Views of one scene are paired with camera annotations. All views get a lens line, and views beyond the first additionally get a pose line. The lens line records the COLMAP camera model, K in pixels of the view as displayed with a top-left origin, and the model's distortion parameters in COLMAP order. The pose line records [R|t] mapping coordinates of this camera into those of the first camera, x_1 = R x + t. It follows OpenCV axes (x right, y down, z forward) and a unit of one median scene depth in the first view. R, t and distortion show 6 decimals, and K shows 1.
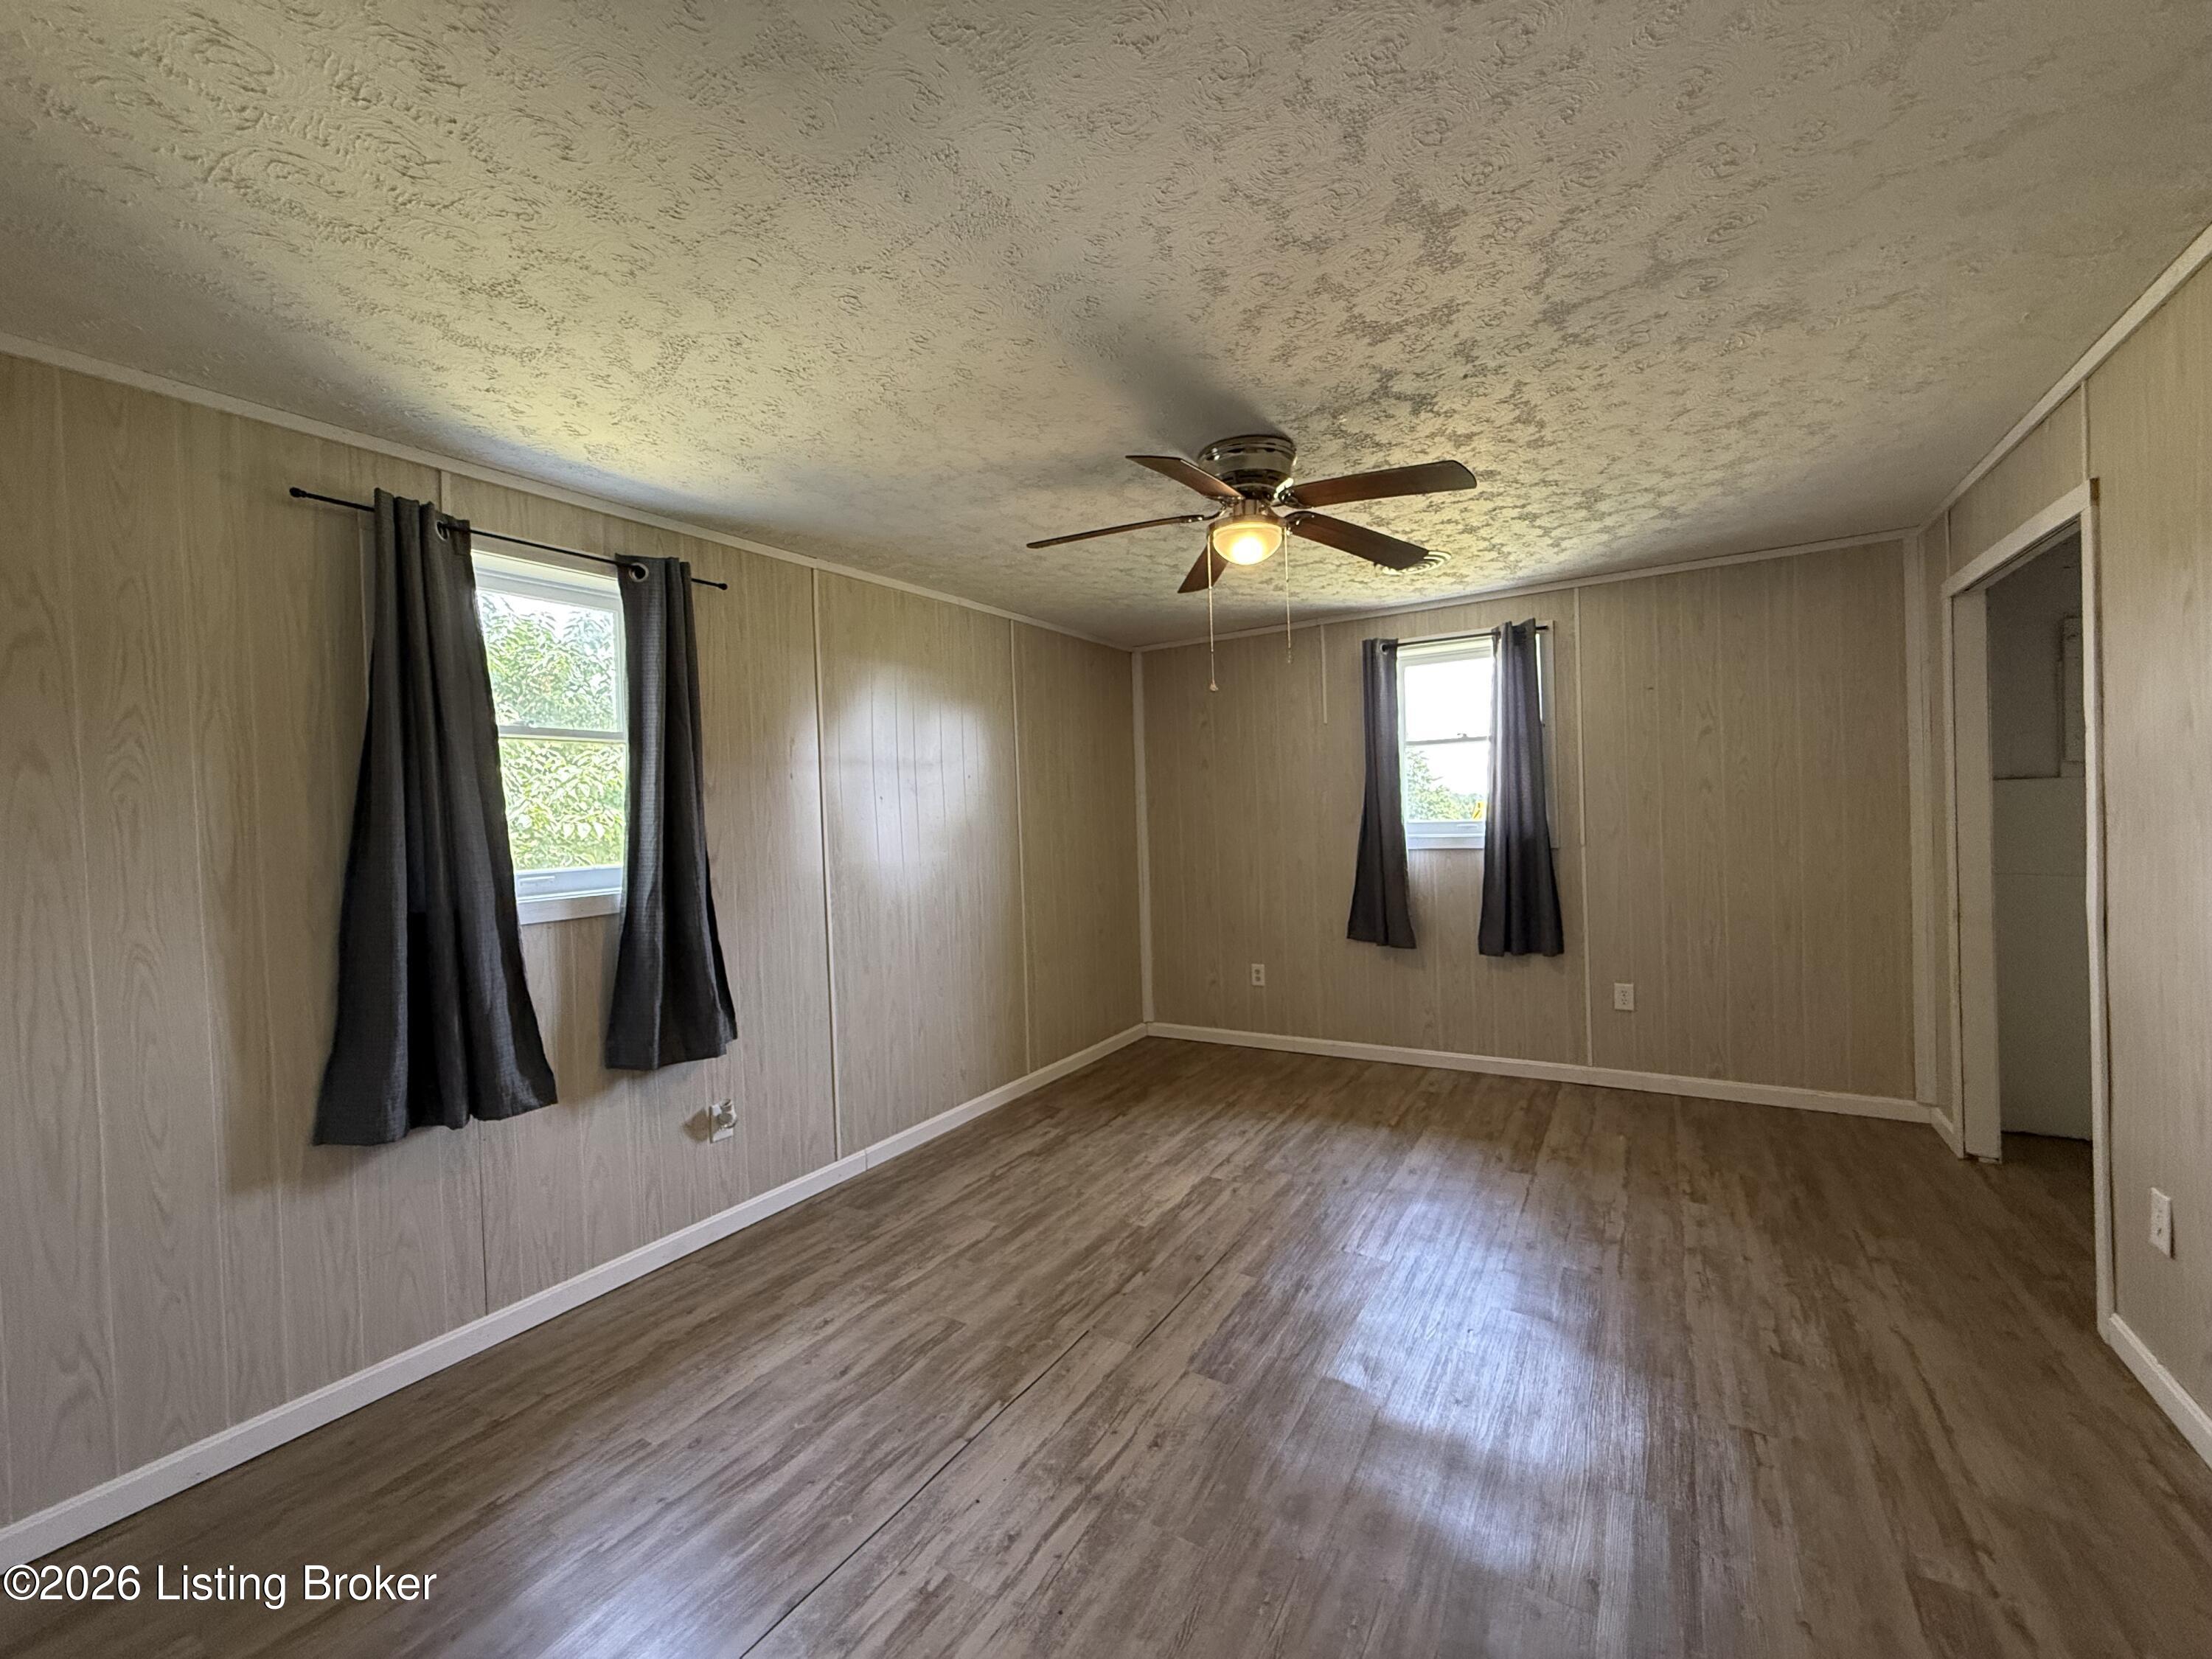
lens RADIAL K [[881.3, 0, 1100.7], [0, 881.3, 830.9], [0, 0, 1]] dist [-0.001601, 0.000037]
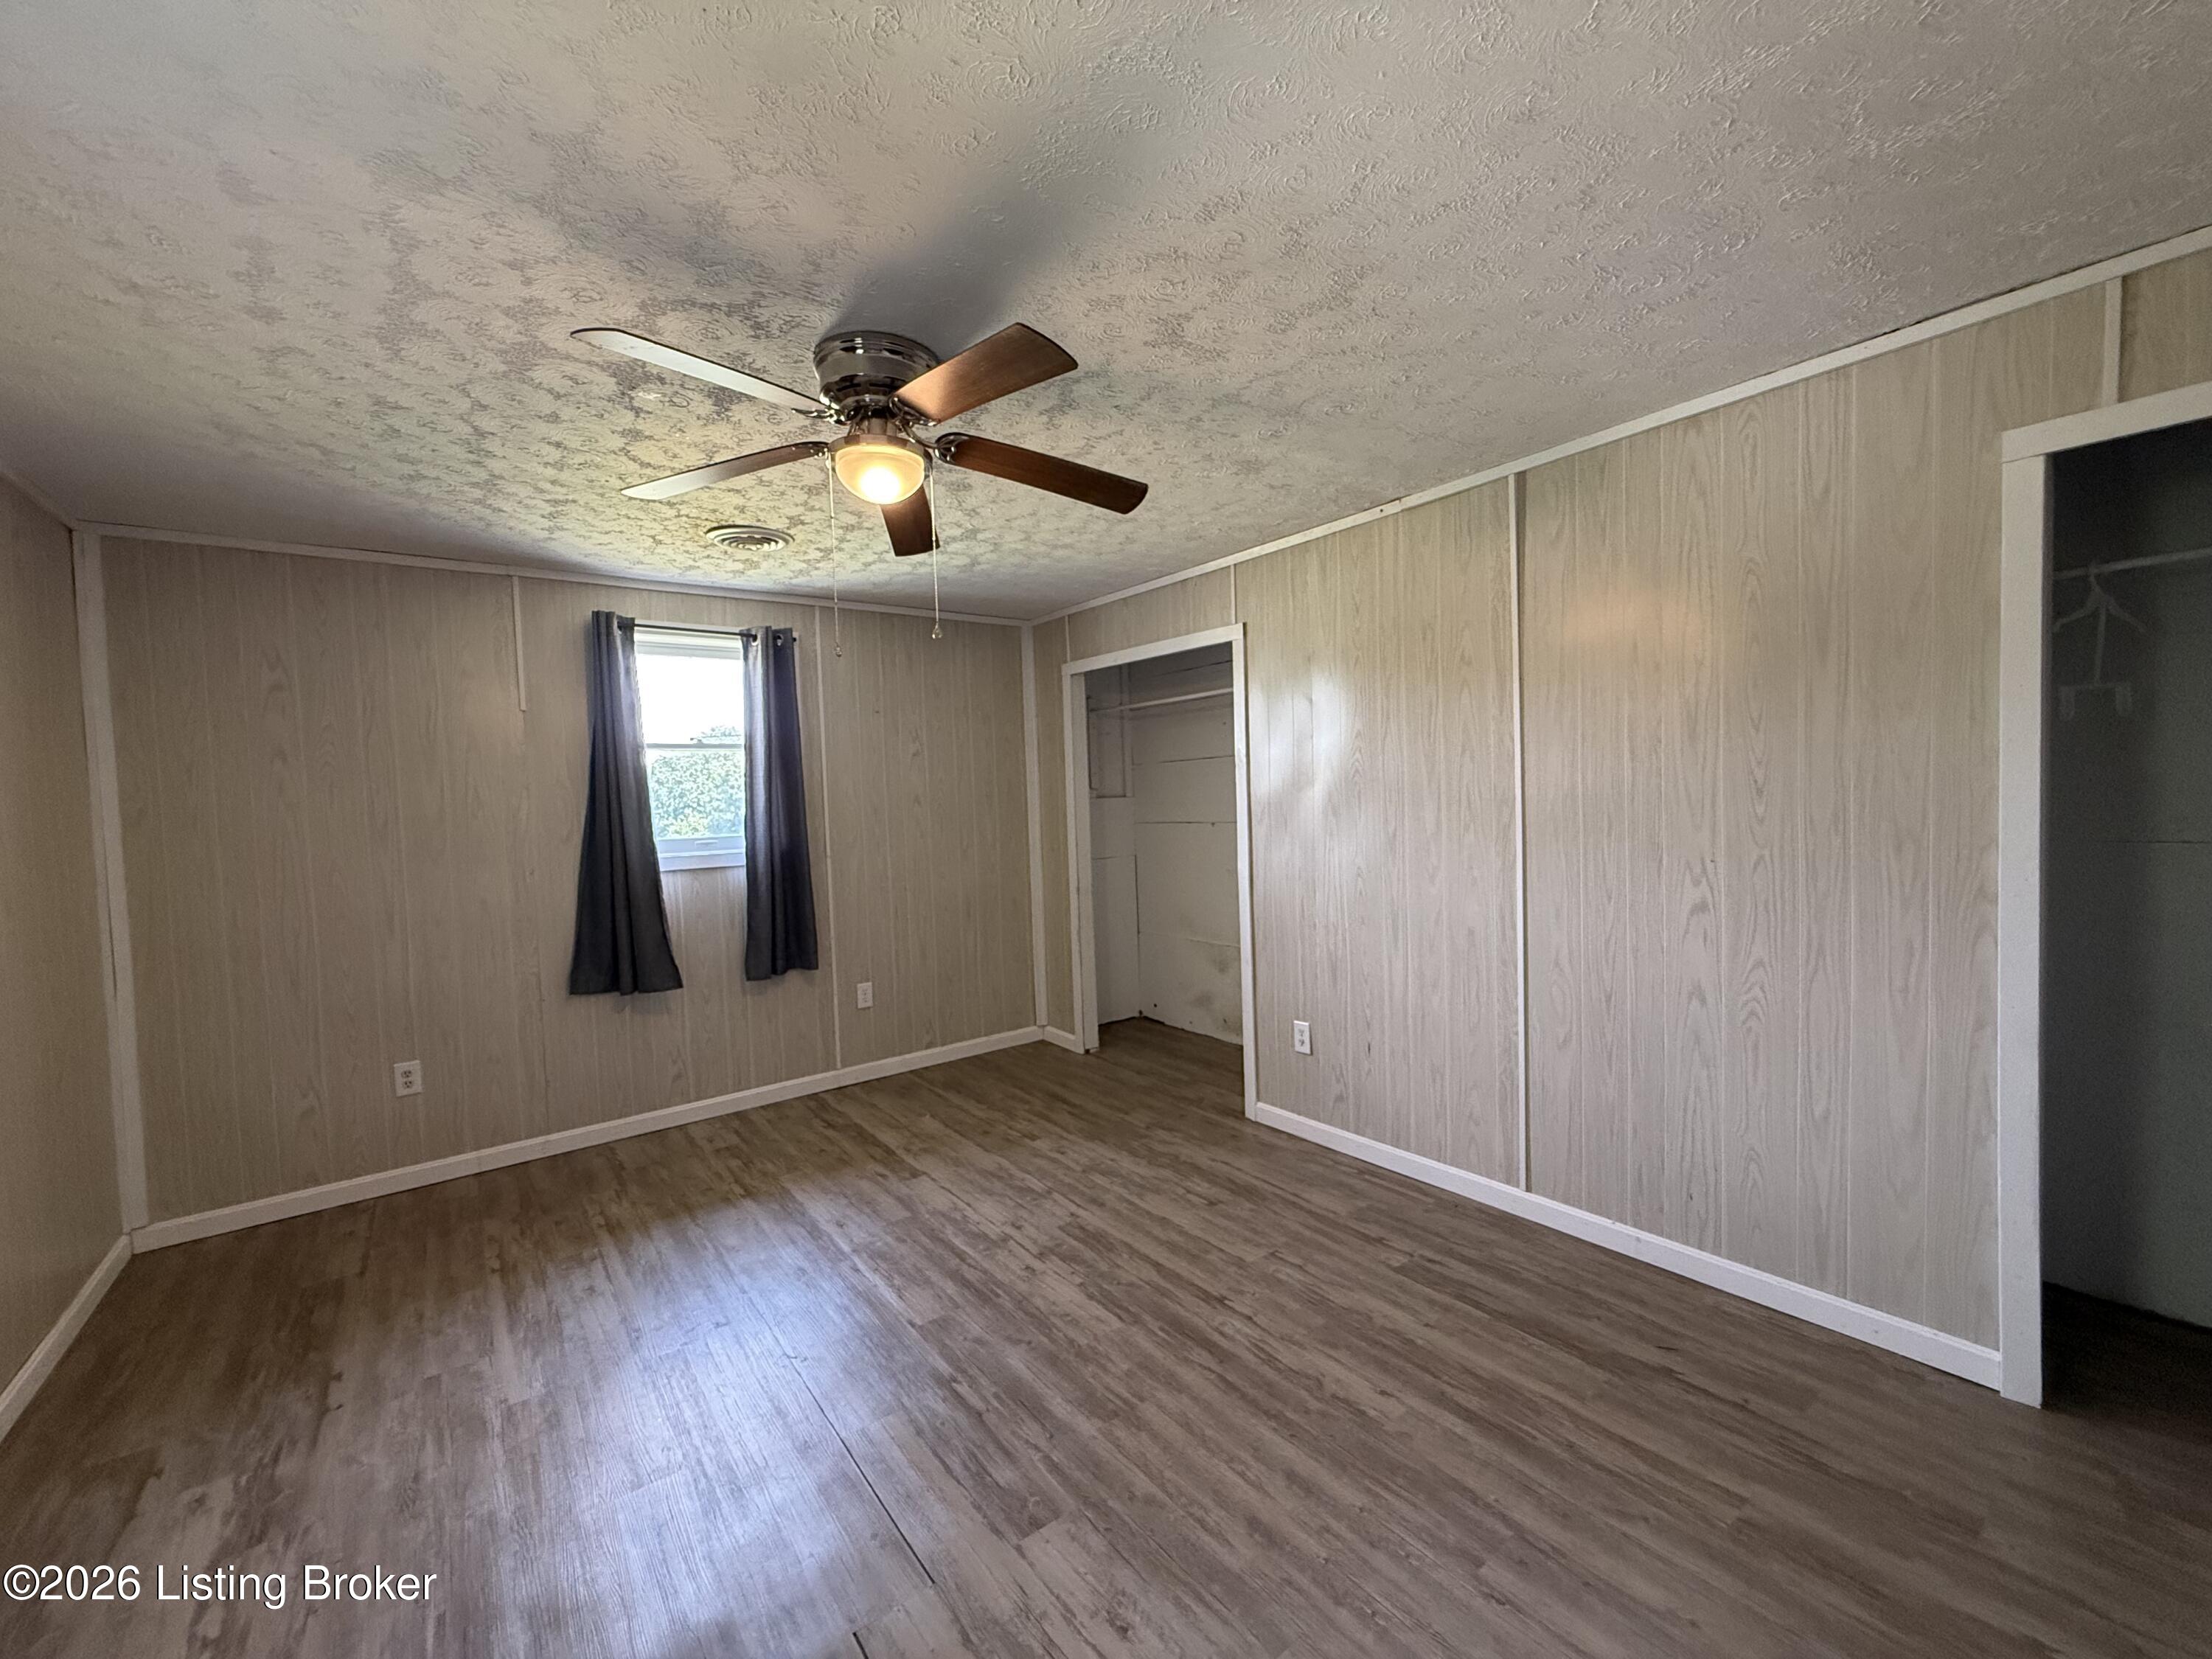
lens RADIAL K [[881.3, 0, 1100.7], [0, 881.3, 830.9], [0, 0, 1]] dist [-0.001601, 0.000037]
pose [[0.357434, -0.014741, 0.933822, -0.323164], [0.040371, 0.999185, 0.000321, -0.001801], [-0.933066, 0.037585, 0.357738, 0.353759]]
